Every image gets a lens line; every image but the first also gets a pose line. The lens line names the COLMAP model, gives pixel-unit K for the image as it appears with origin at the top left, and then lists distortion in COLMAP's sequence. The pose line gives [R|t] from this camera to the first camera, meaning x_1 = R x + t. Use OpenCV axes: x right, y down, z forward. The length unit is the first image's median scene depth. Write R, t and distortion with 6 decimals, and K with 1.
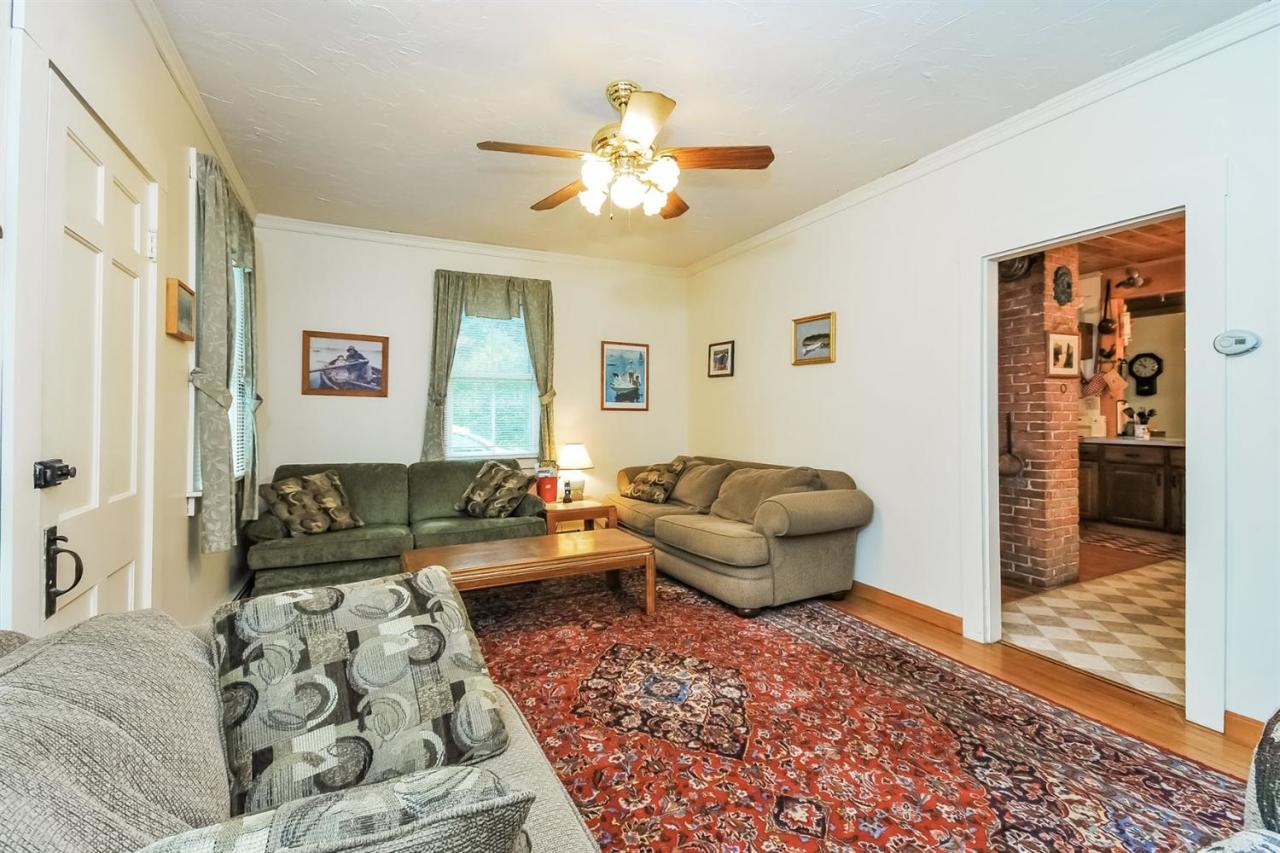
lens RADIAL K [[565.2, 0, 639.1], [0, 565.2, 419.6], [0, 0, 1]] dist [0.003471, 0.000656]
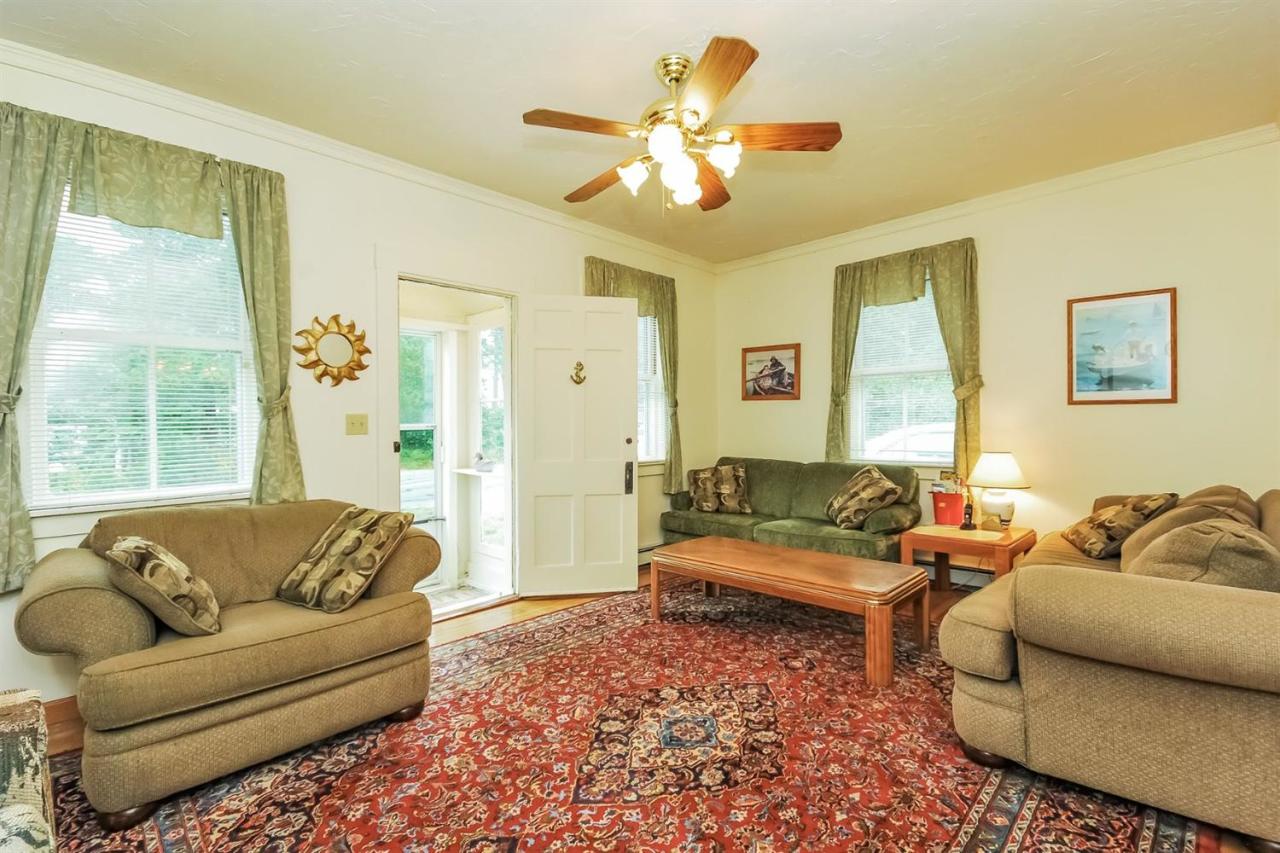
lens RADIAL K [[570.3, 0, 640.0], [0, 570.3, 426.5], [0, 0, 1]] dist [-0.014217, 0.000154]
pose [[0.318704, 0.006355, -0.947833, 0.517369], [0.007912, 0.999925, 0.009365, -0.001395], [0.947821, -0.010484, 0.318630, 0.401596]]
